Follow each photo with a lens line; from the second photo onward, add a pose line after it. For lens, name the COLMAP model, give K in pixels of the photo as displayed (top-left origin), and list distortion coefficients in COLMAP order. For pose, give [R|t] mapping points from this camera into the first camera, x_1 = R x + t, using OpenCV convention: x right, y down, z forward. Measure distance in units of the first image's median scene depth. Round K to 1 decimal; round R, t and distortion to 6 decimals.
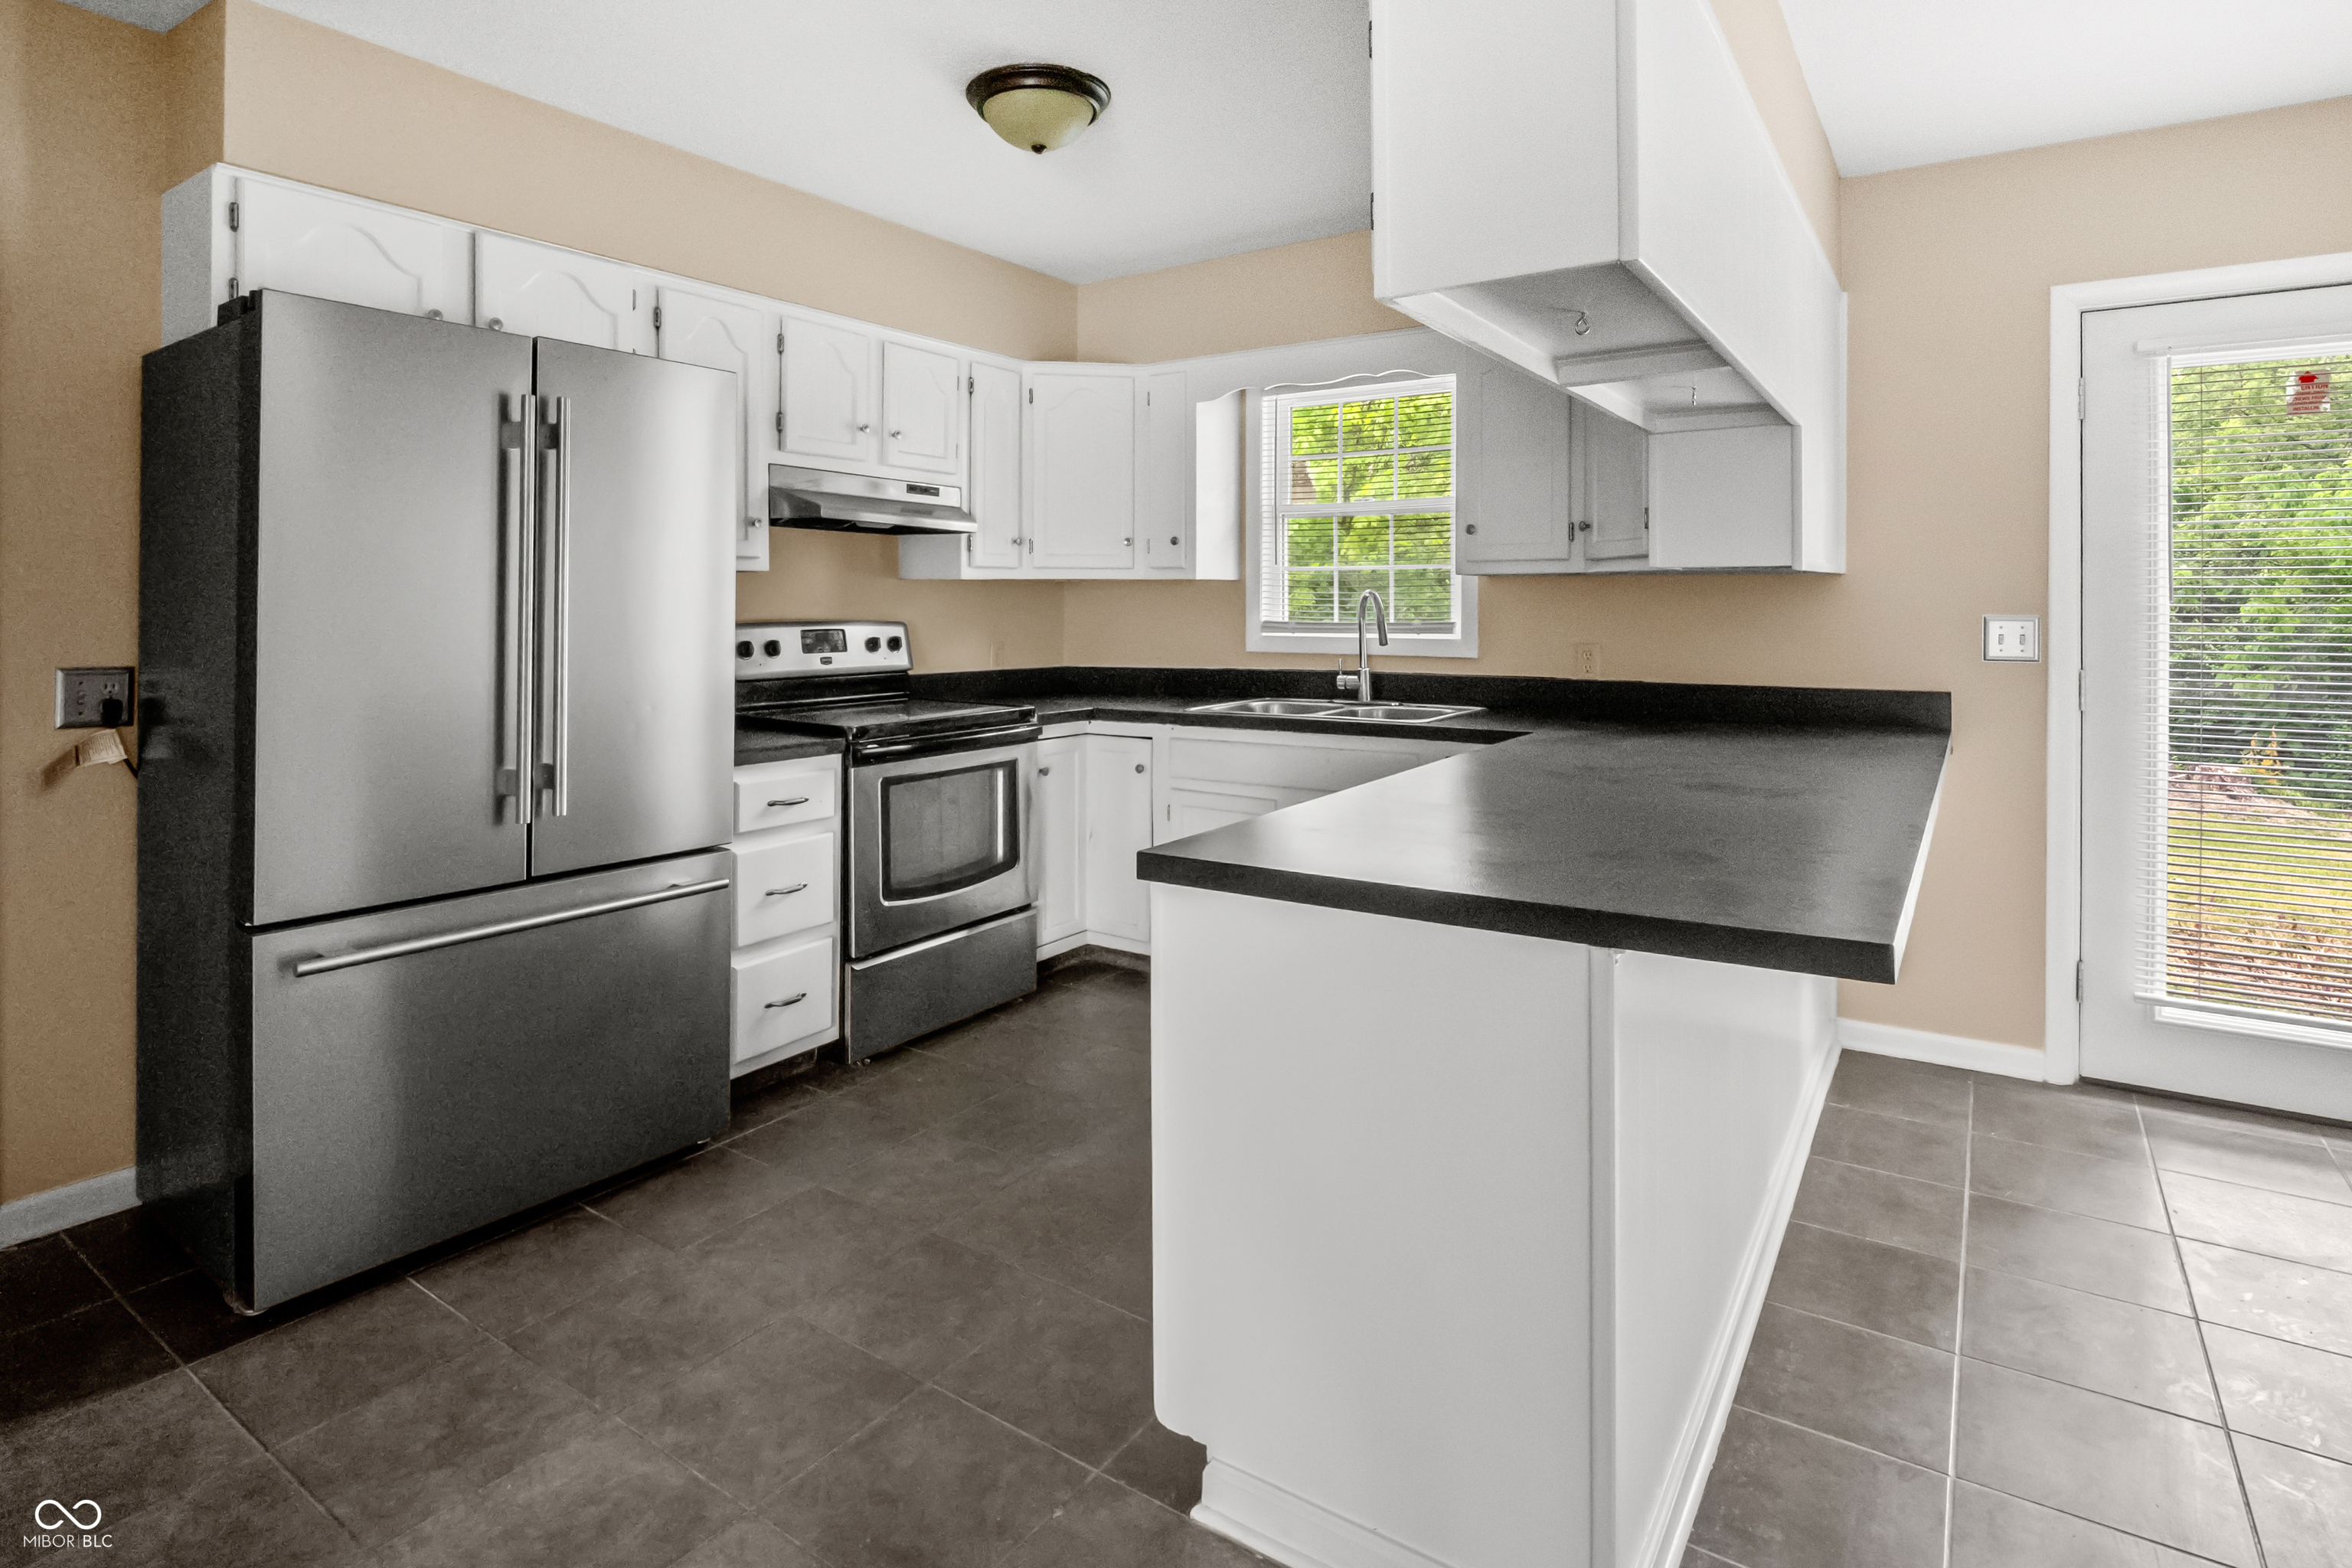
lens RADIAL K [[1194.1, 0, 1176.0], [0, 1194.1, 610.6], [0, 0, 1]] dist [-0.037089, -0.000132]
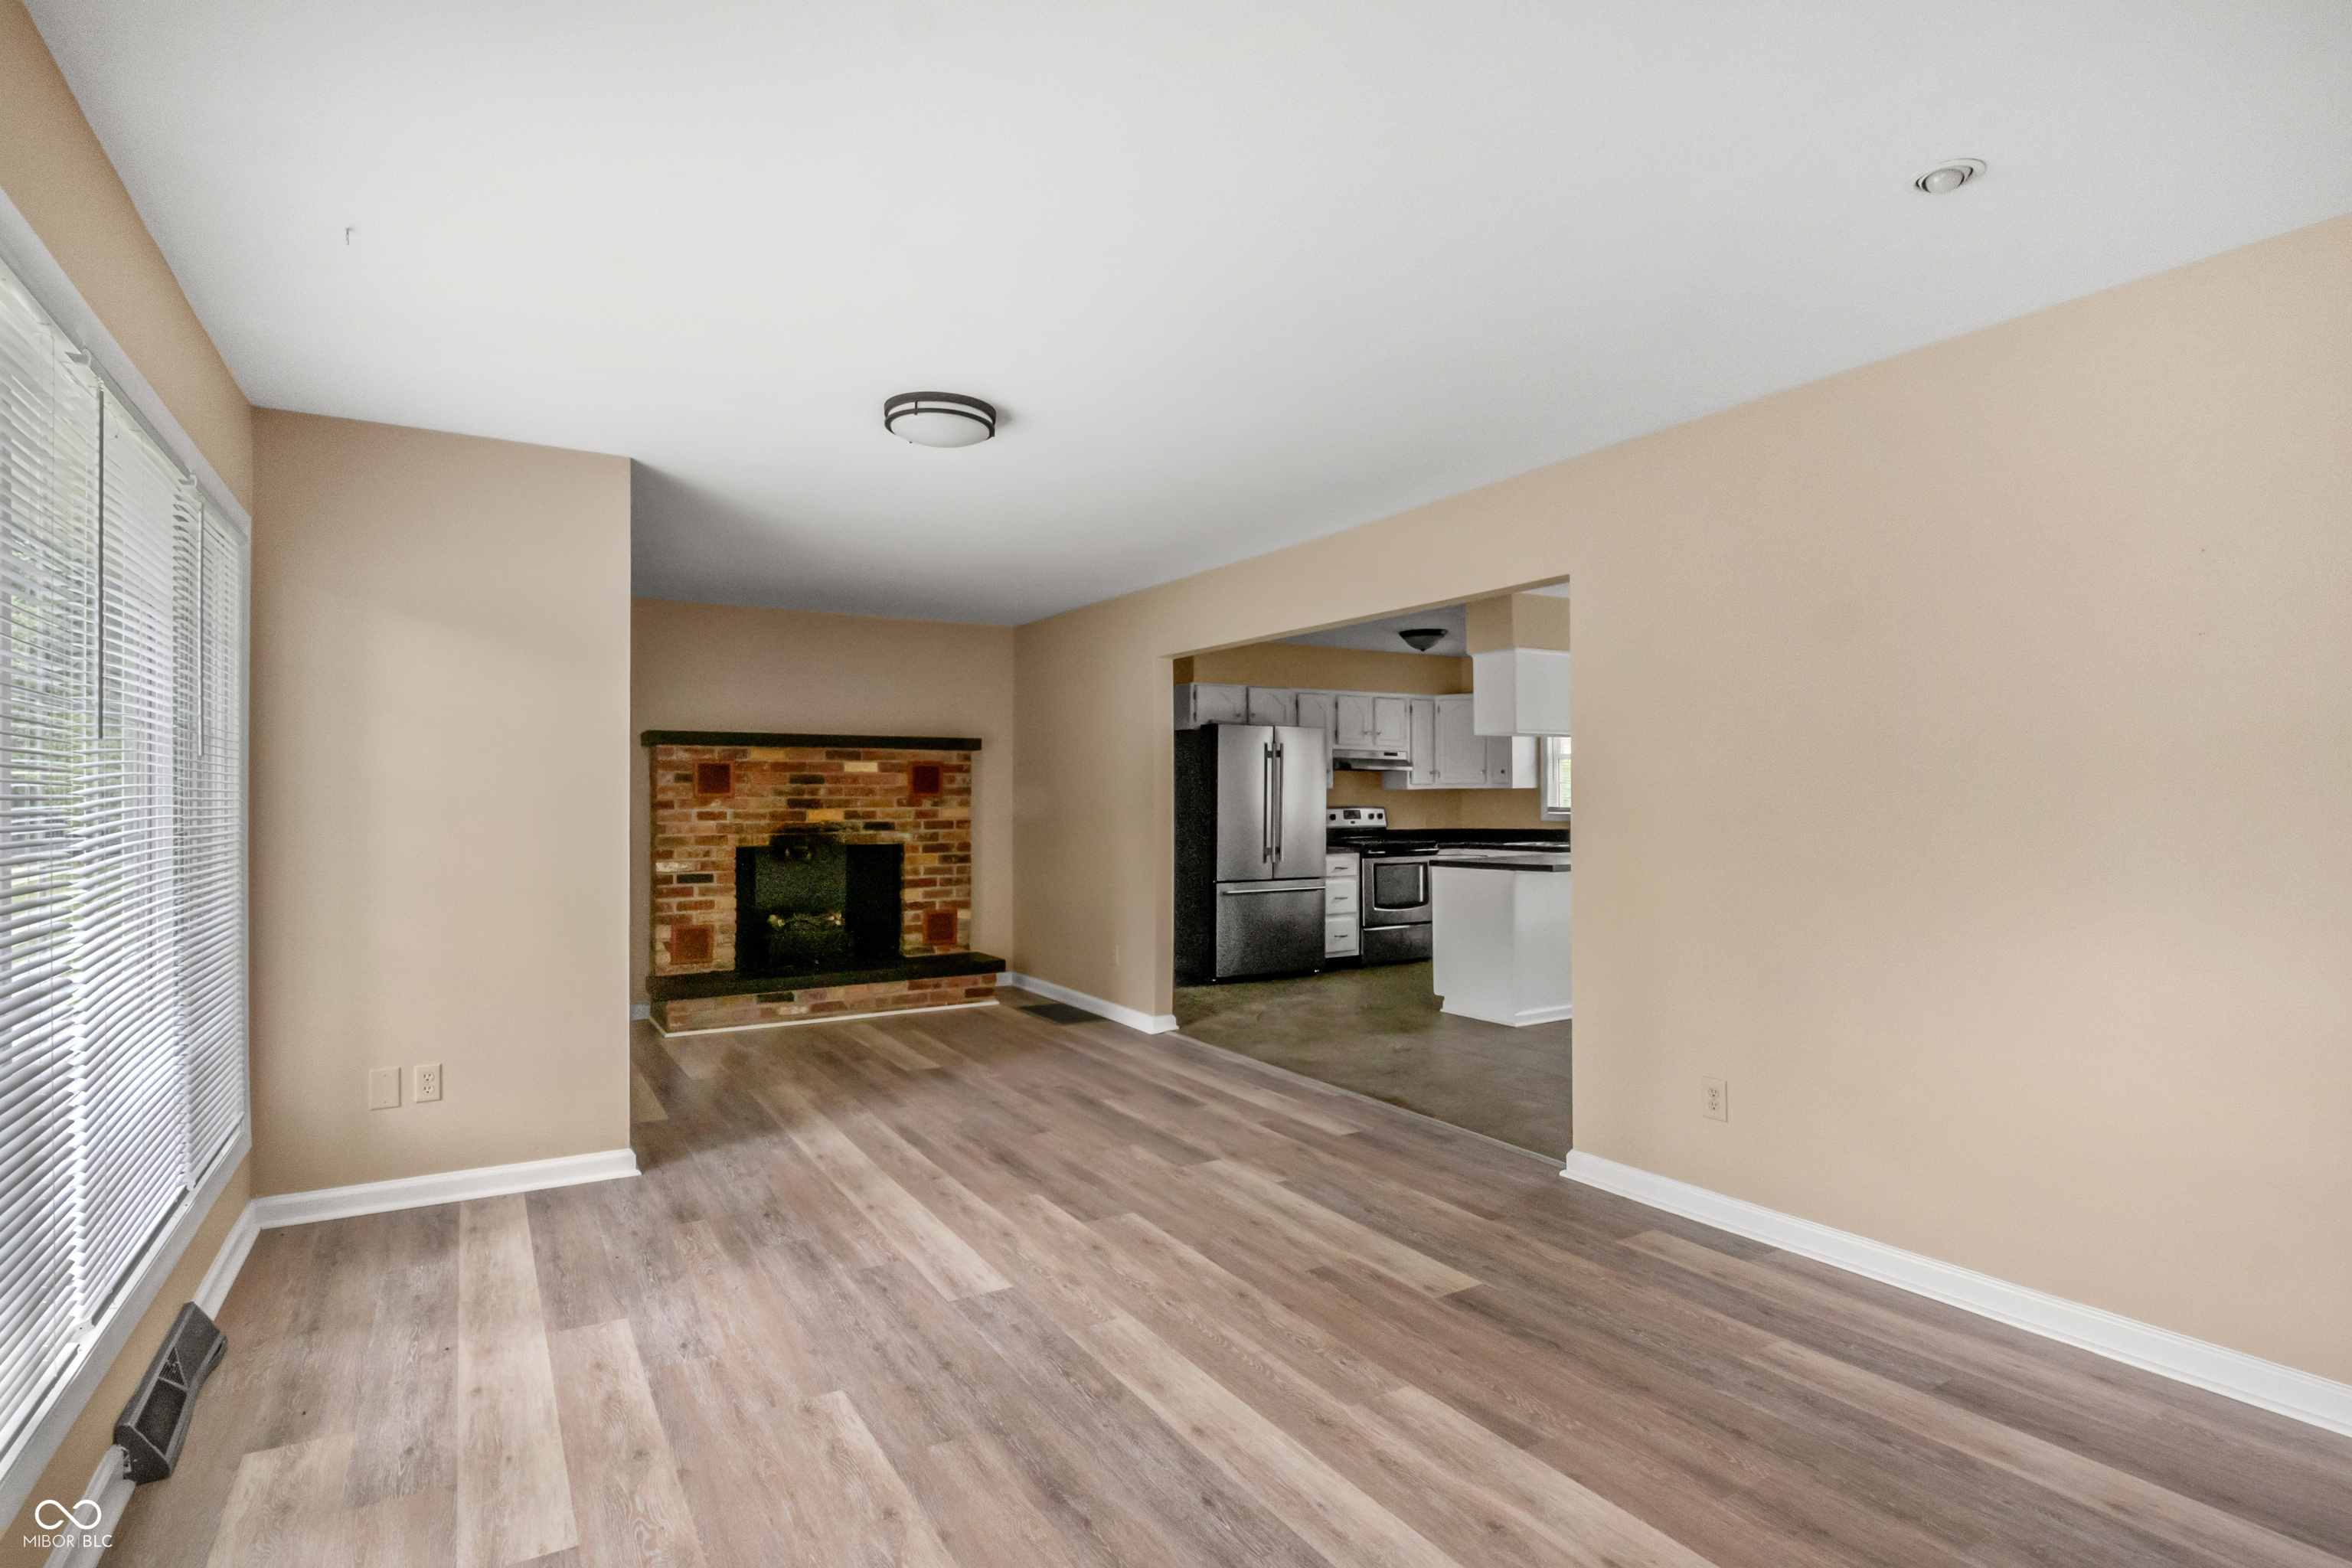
lens RADIAL K [[1141.5, 0, 1159.2], [0, 1141.5, 771.6], [0, 0, 1]] dist [-0.018859, -0.000417]
pose [[0.904912, -0.012766, -0.425408, 0.361175], [0.001927, 0.999663, -0.025900, -0.003748], [0.425595, 0.022617, 0.904631, -1.351623]]
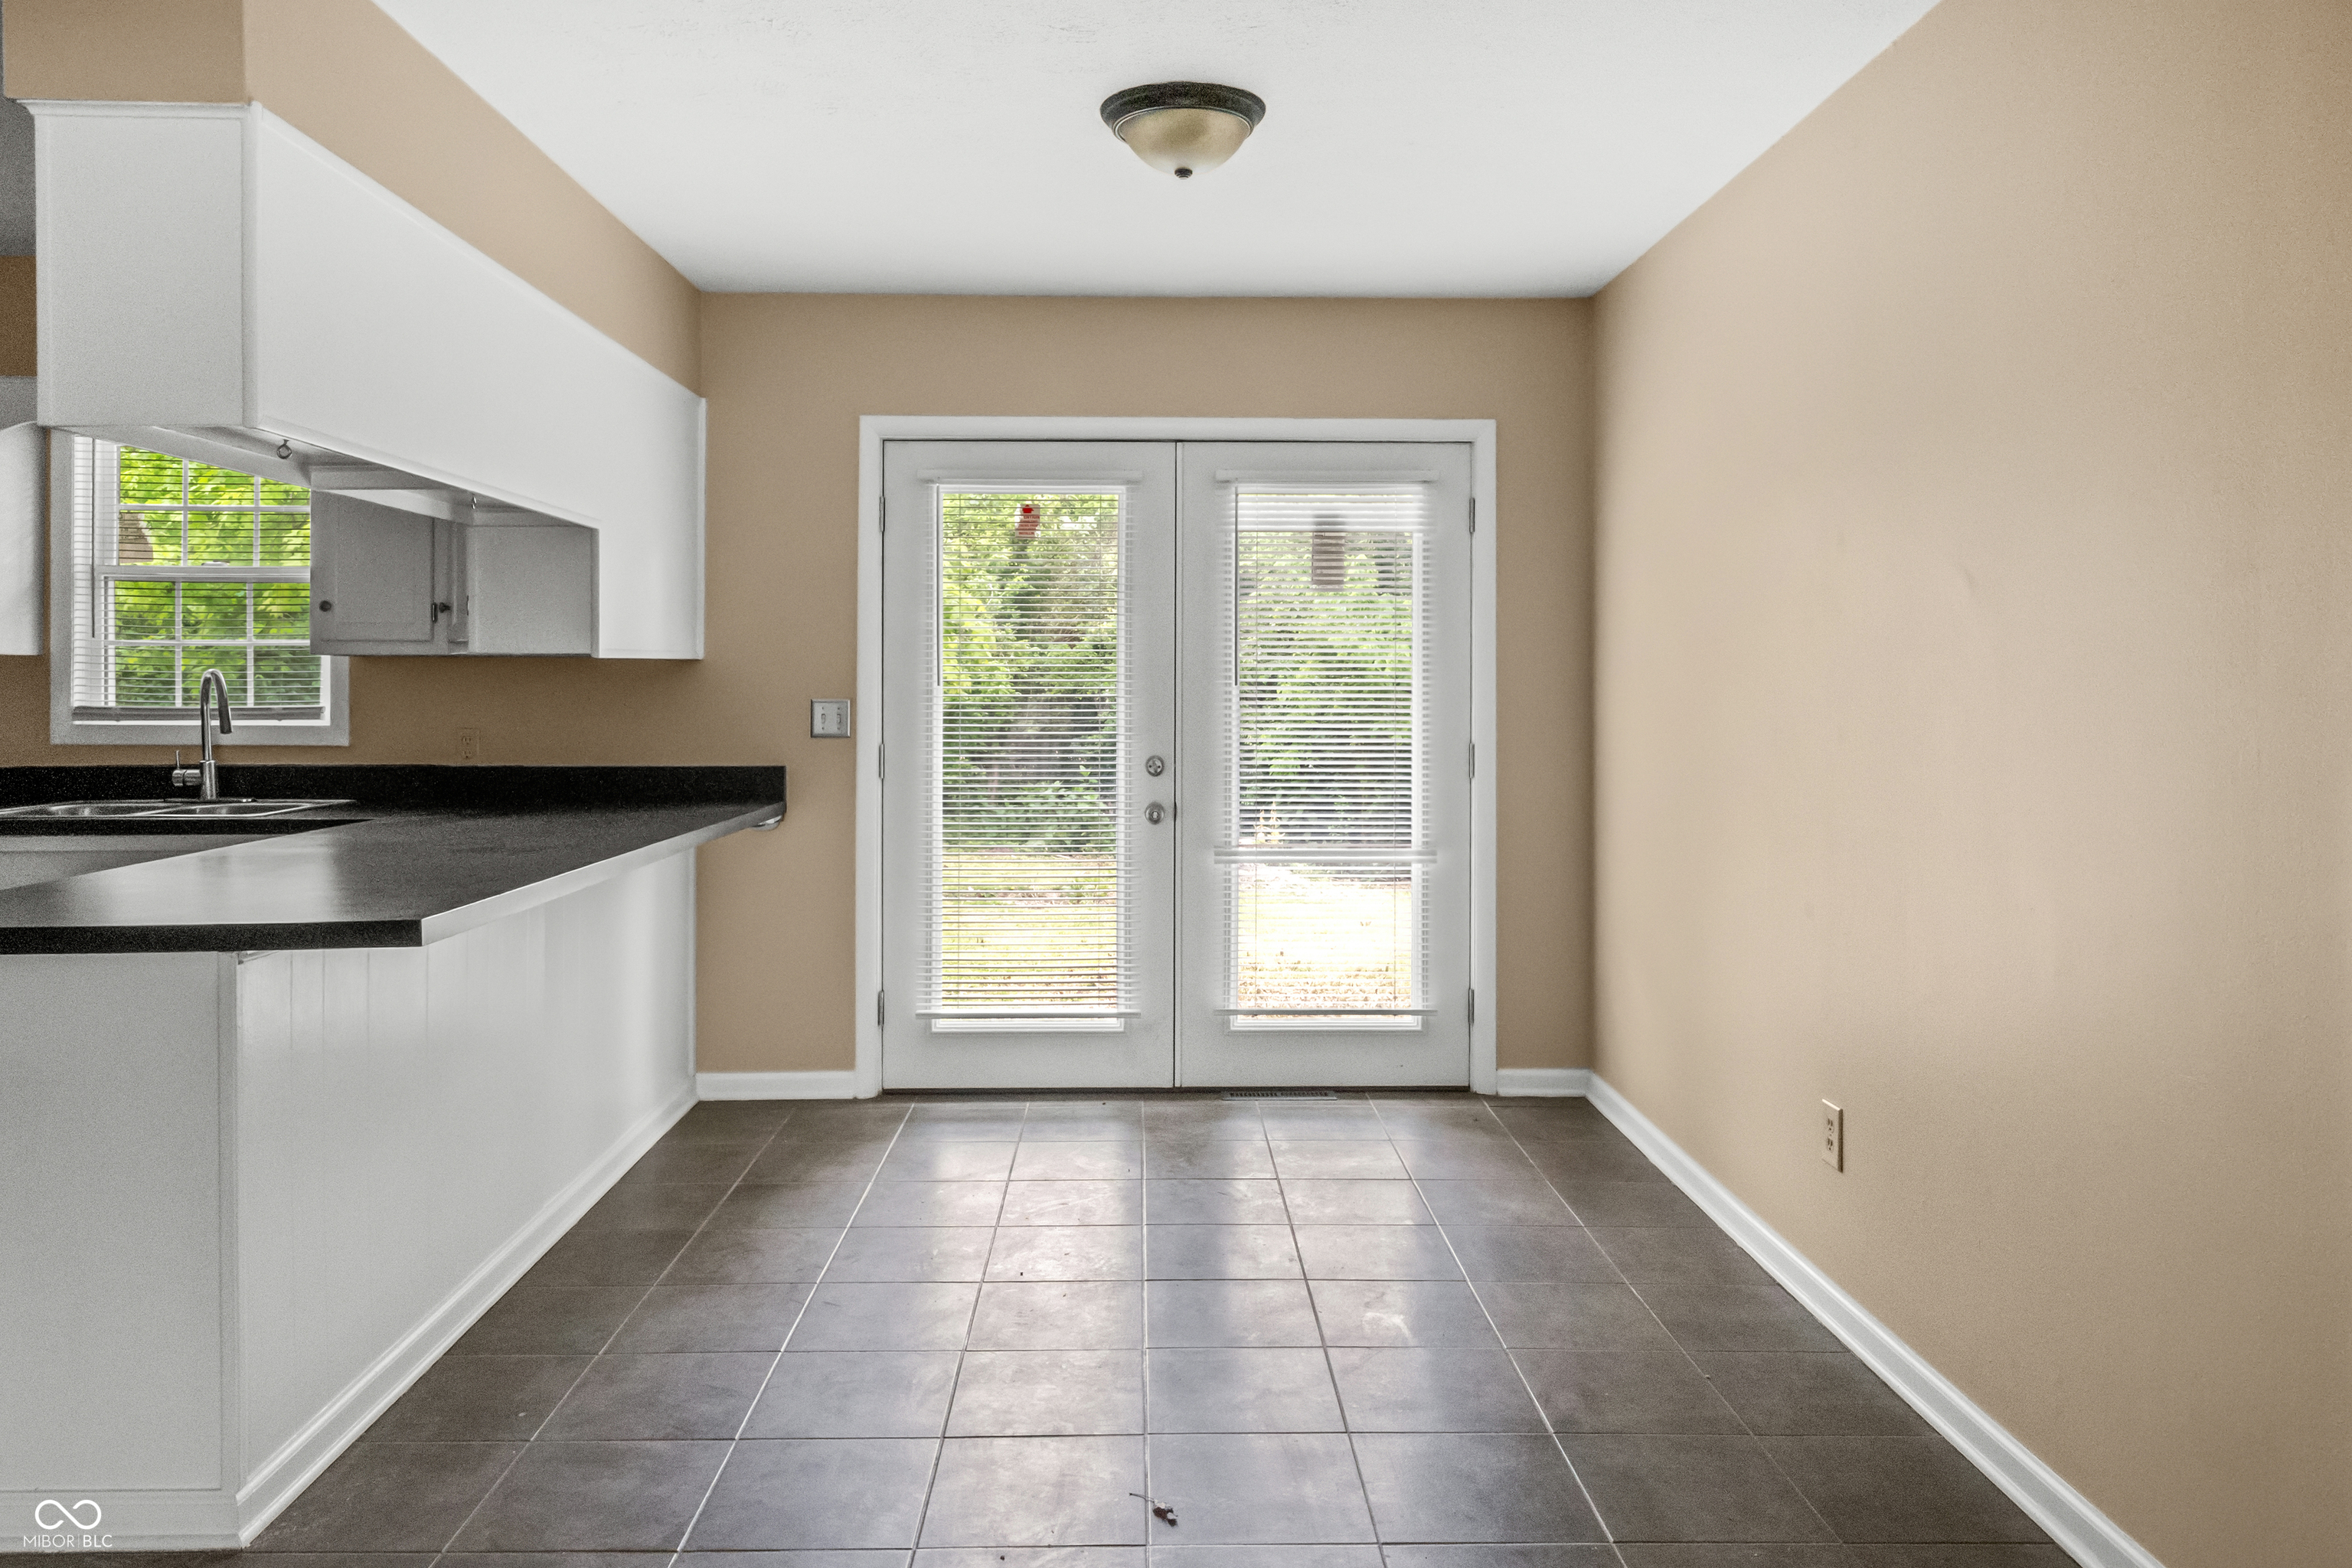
lens RADIAL K [[1590.6, 0, 1168.7], [0, 1590.6, 696.8], [0, 0, 1]] dist [0.001033, 0.001304]
pose [[0.819291, -0.002560, 0.573372, 0.070896], [0.001483, 0.999996, 0.002345, 0.000405], [-0.573376, -0.001071, 0.819292, -0.364541]]
